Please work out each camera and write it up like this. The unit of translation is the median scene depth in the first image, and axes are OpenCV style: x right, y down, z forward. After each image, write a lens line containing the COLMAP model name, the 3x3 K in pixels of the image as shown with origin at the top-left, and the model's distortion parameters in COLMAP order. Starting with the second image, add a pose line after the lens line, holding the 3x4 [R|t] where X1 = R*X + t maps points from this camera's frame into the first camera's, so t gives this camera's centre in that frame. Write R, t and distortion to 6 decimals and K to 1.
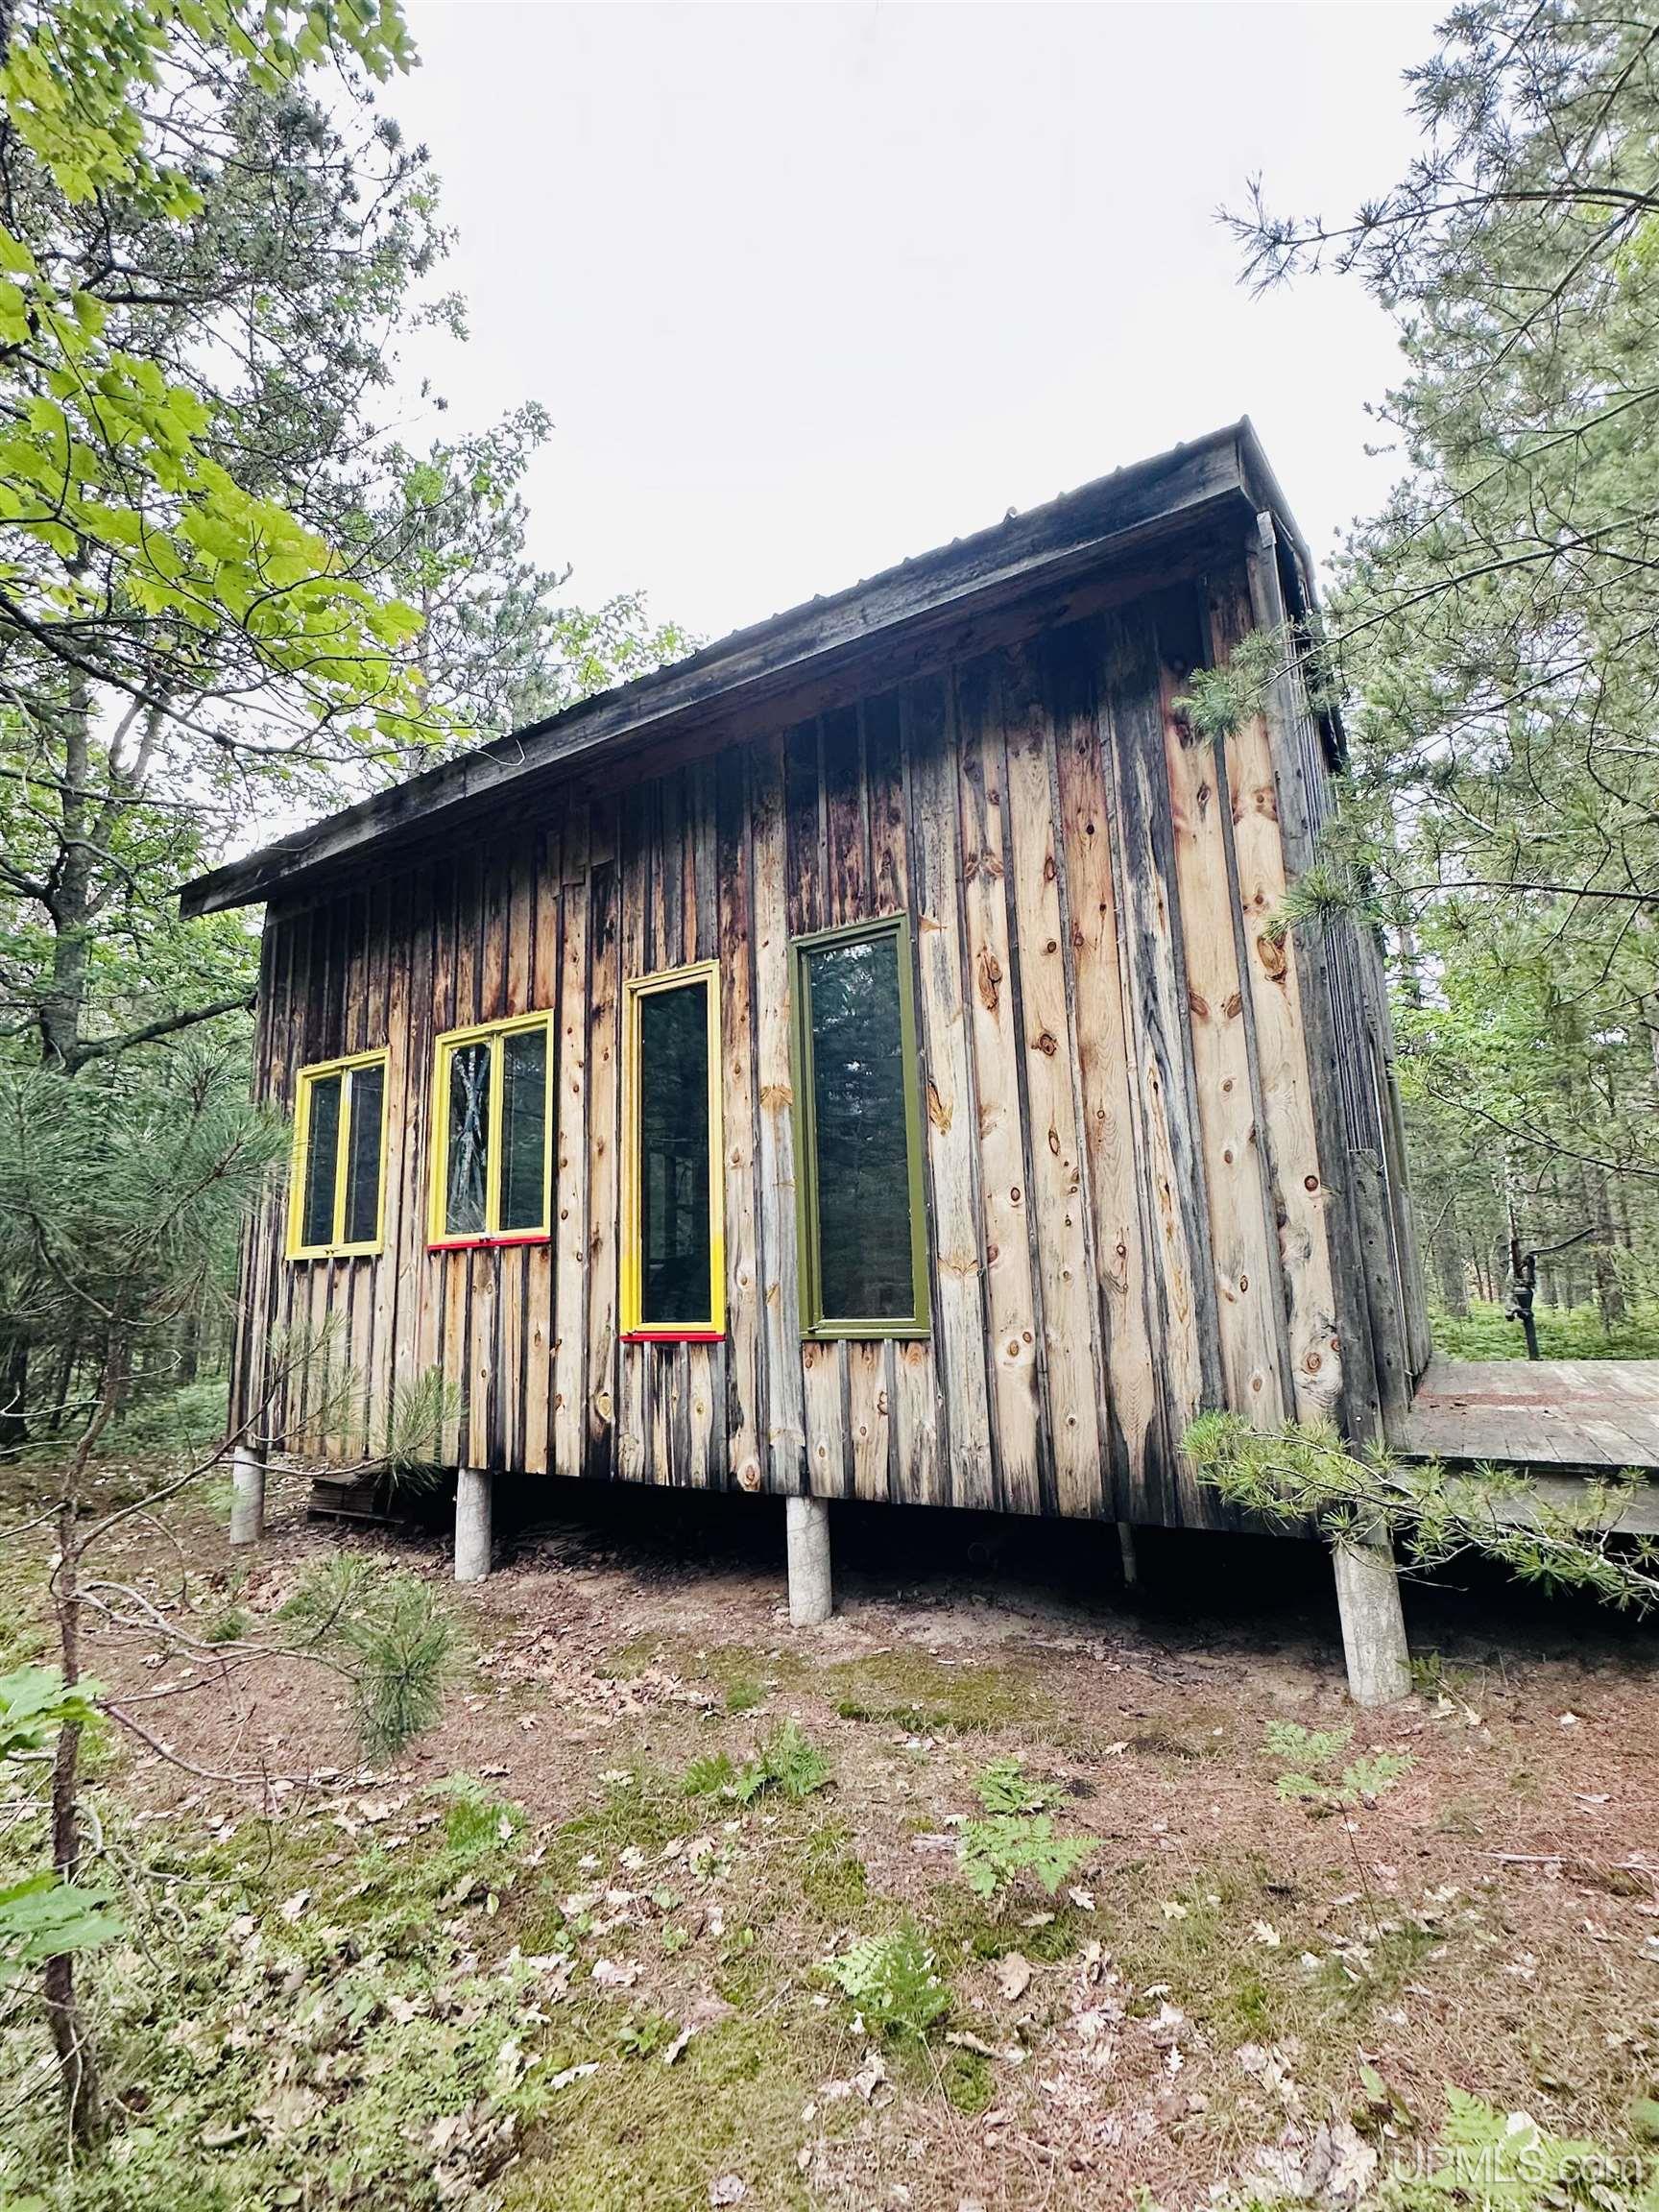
lens RADIAL K [[1025.9, 0, 822.7], [0, 1025.9, 1106.2], [0, 0, 1]] dist [-0.004653, 0.000173]
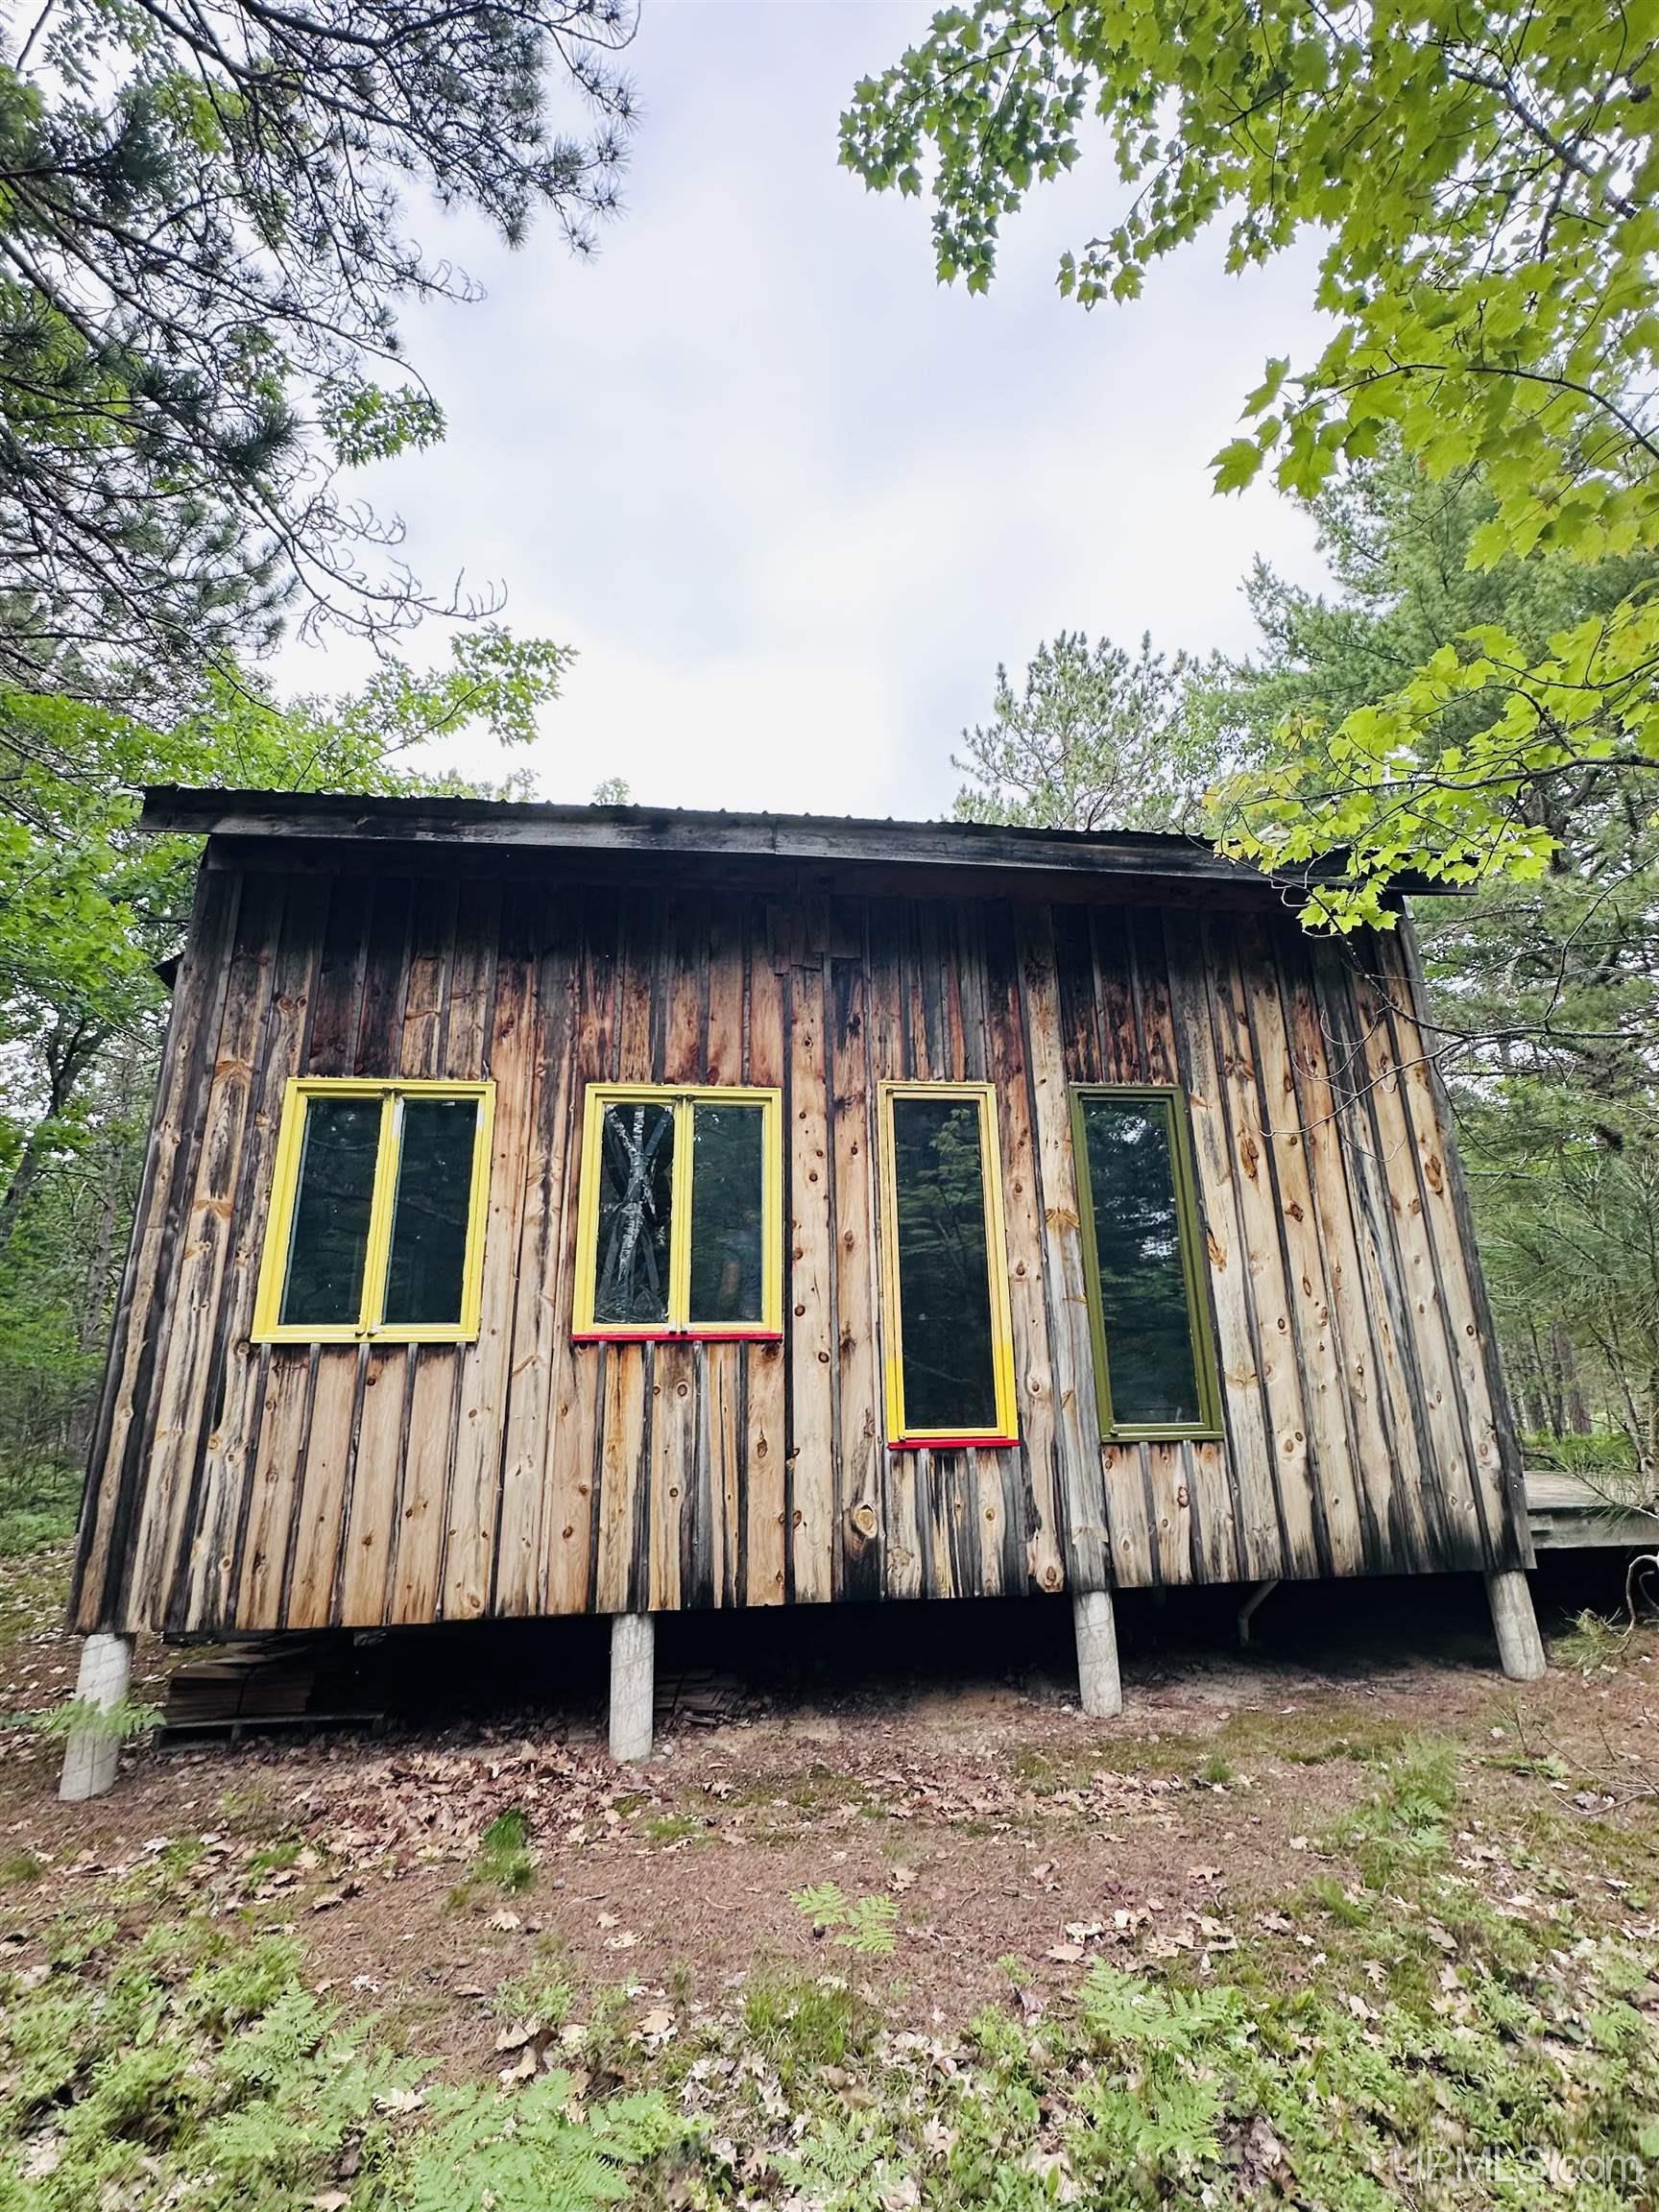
lens RADIAL K [[1025.9, 0, 823.3], [0, 1025.9, 1106.4], [0, 0, 1]] dist [-0.004653, 0.000173]
pose [[0.775663, 0.195570, 0.600082, -0.937827], [-0.119316, 0.979074, -0.164859, 0.084905], [-0.619766, 0.056276, 0.782766, 0.280028]]
